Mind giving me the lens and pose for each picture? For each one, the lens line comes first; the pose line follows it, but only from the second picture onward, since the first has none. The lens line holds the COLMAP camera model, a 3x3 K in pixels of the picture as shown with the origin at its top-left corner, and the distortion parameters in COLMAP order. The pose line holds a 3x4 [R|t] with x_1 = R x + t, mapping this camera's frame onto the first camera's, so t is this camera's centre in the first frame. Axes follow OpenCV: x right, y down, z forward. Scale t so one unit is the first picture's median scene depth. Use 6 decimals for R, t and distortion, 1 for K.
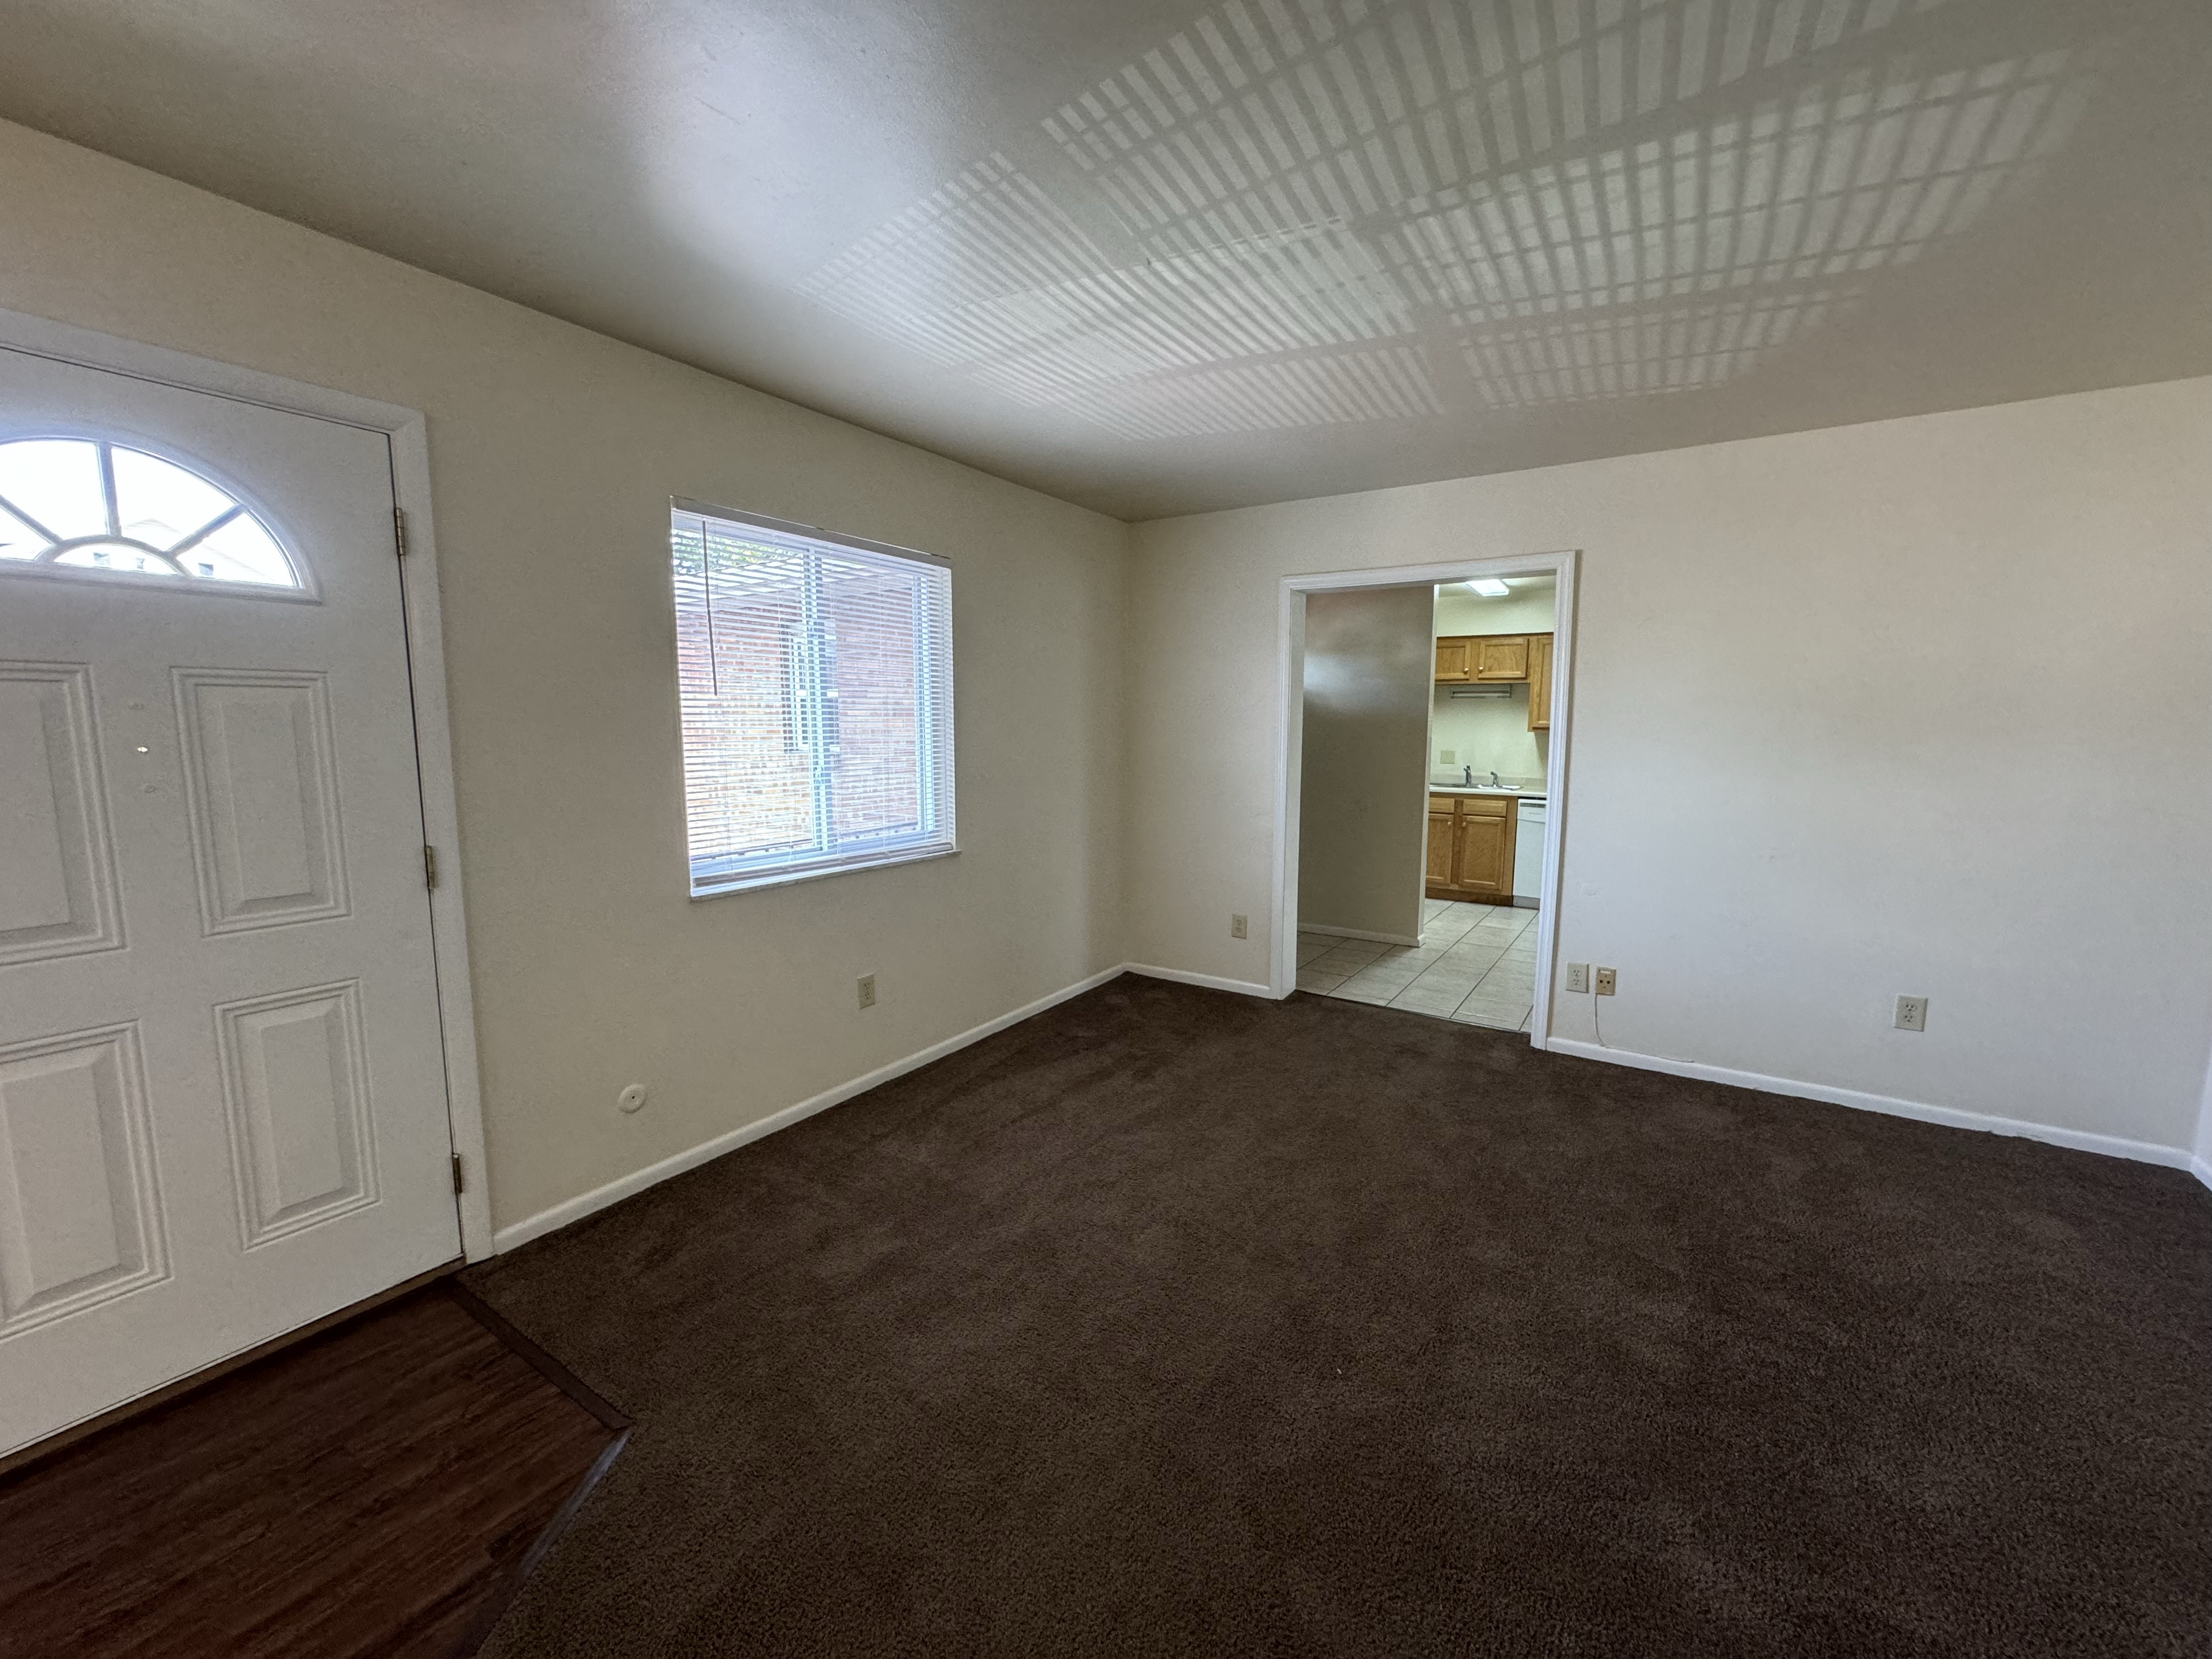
lens RADIAL K [[882.4, 0, 1105.2], [0, 882.4, 832.2], [0, 0, 1]] dist [-0.003556, -0.000203]
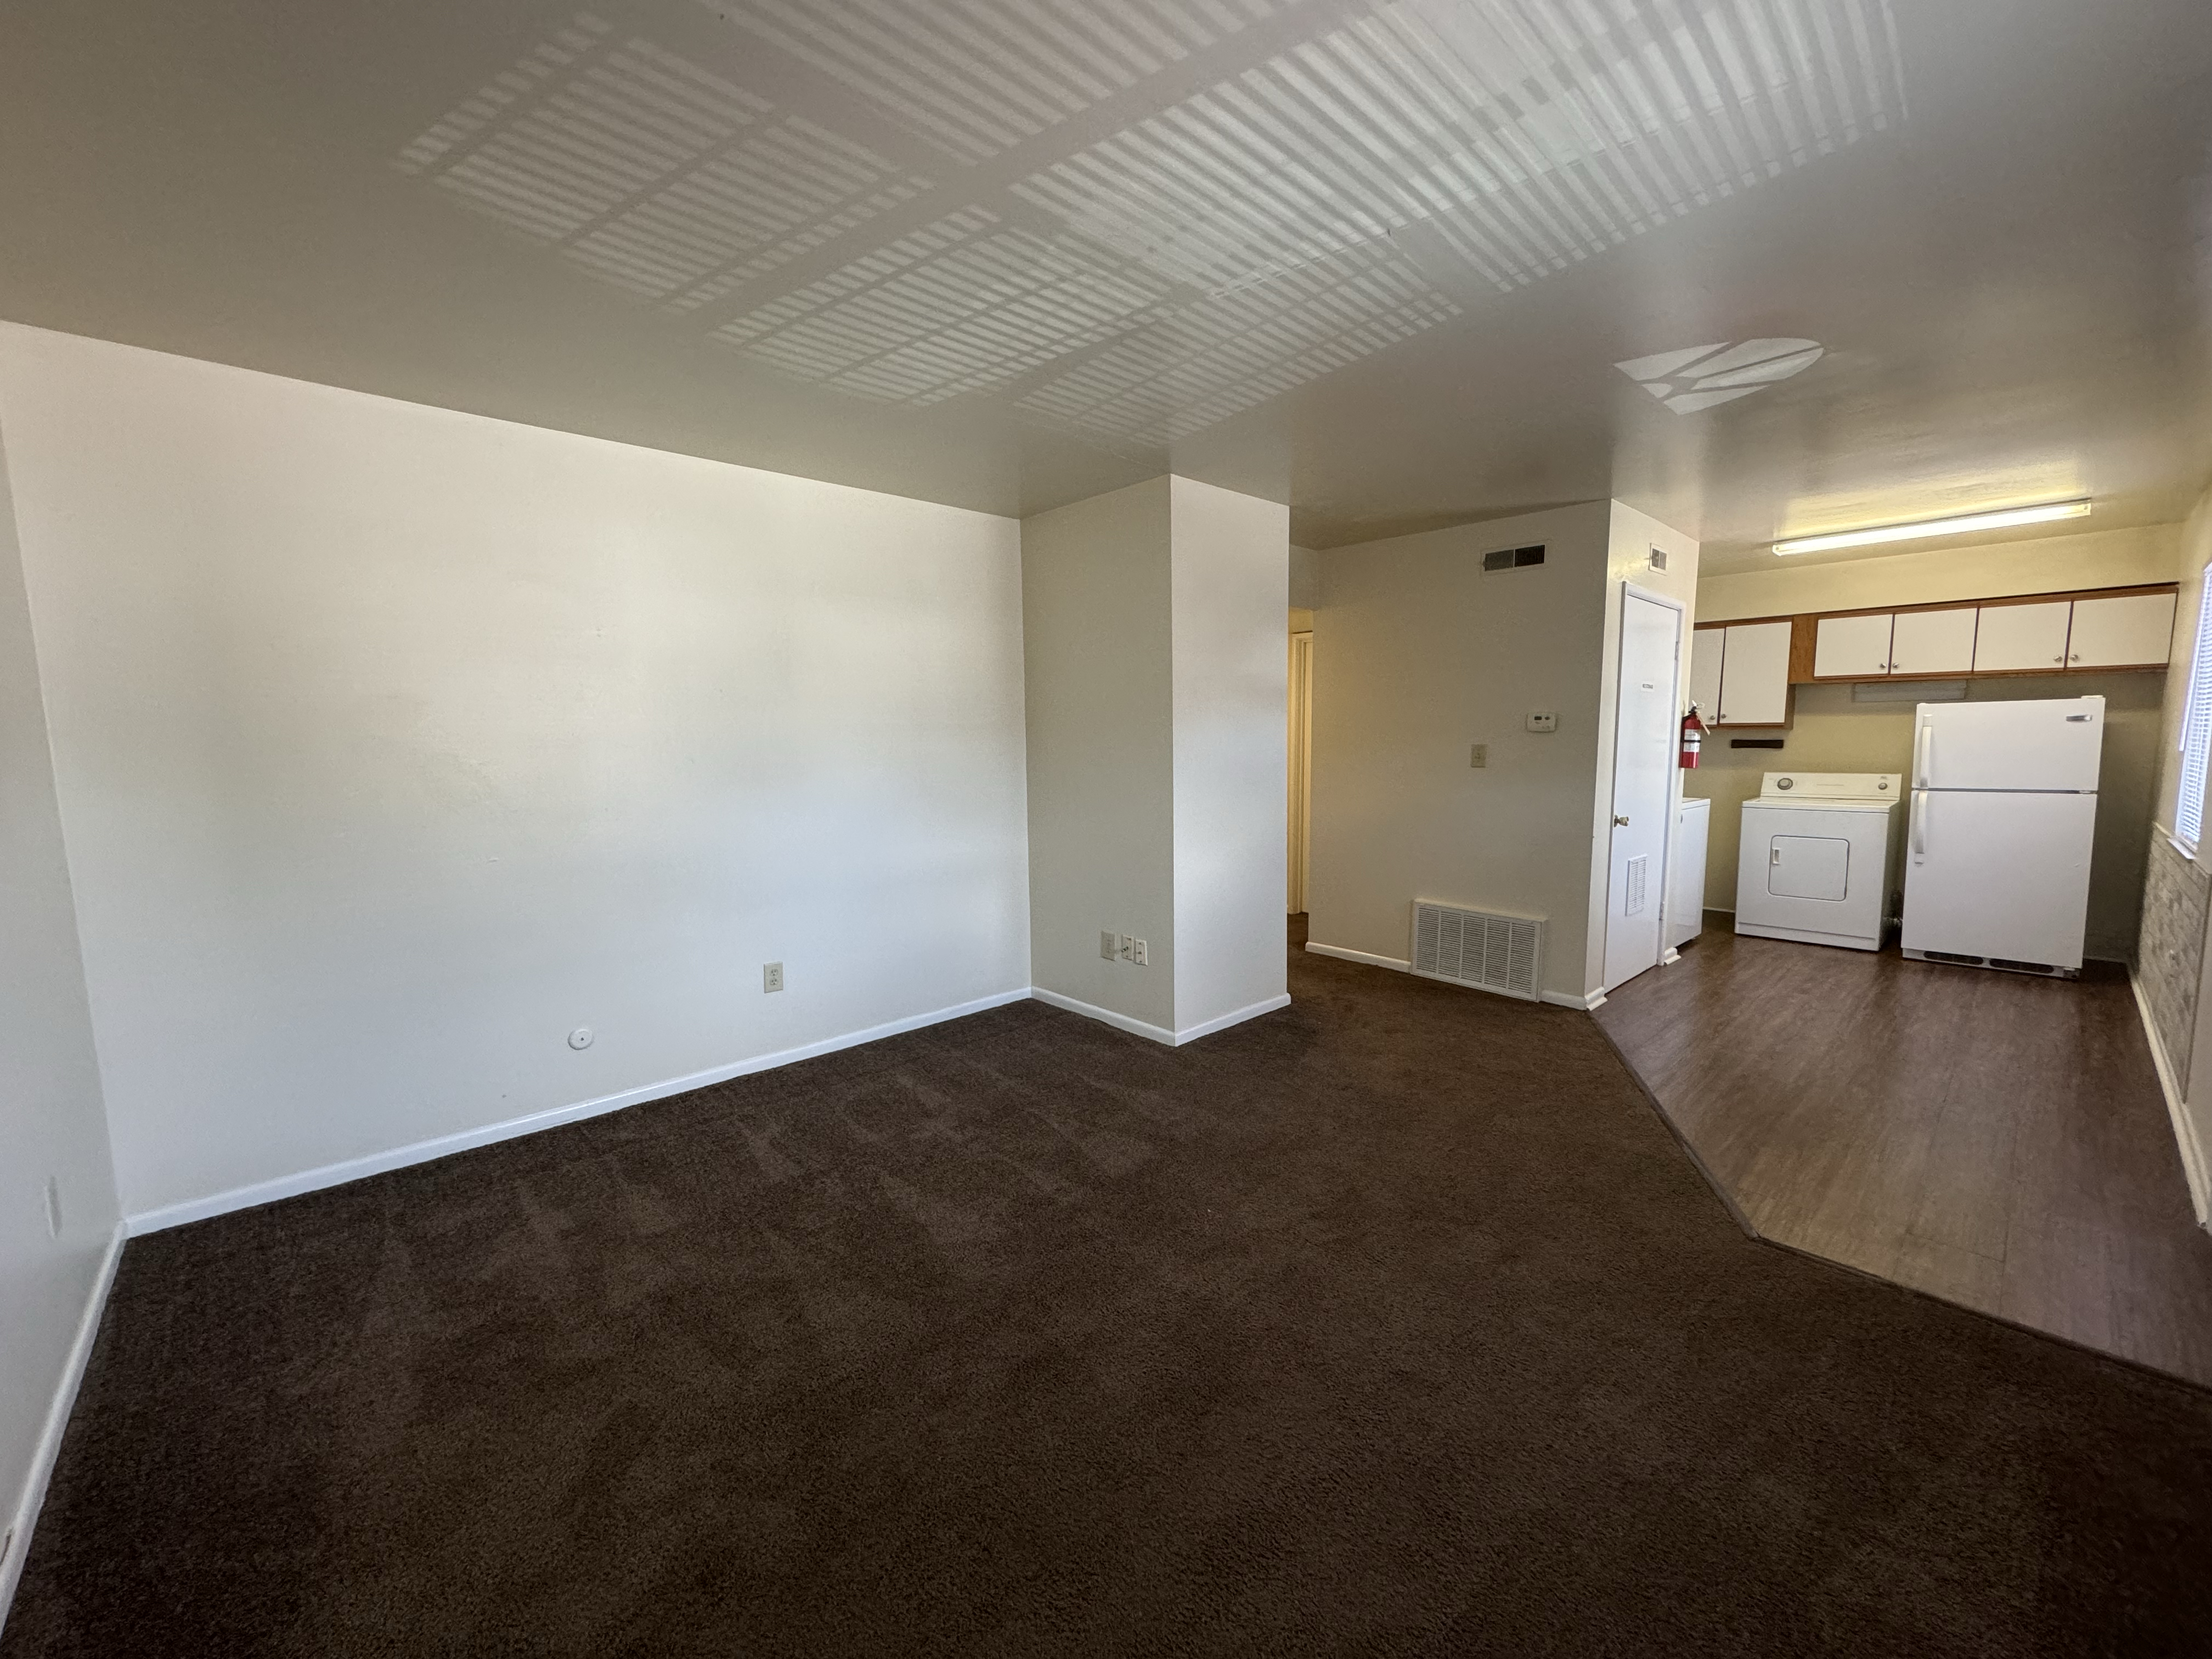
lens RADIAL K [[882.4, 0, 1107.4], [0, 882.4, 830.5], [0, 0, 1]] dist [-0.003556, -0.000203]
pose [[-0.970878, -0.021535, 0.238606, 0.103774], [0.033573, 0.973895, 0.224501, -0.248895], [-0.237212, 0.225974, -0.944810, 2.113411]]
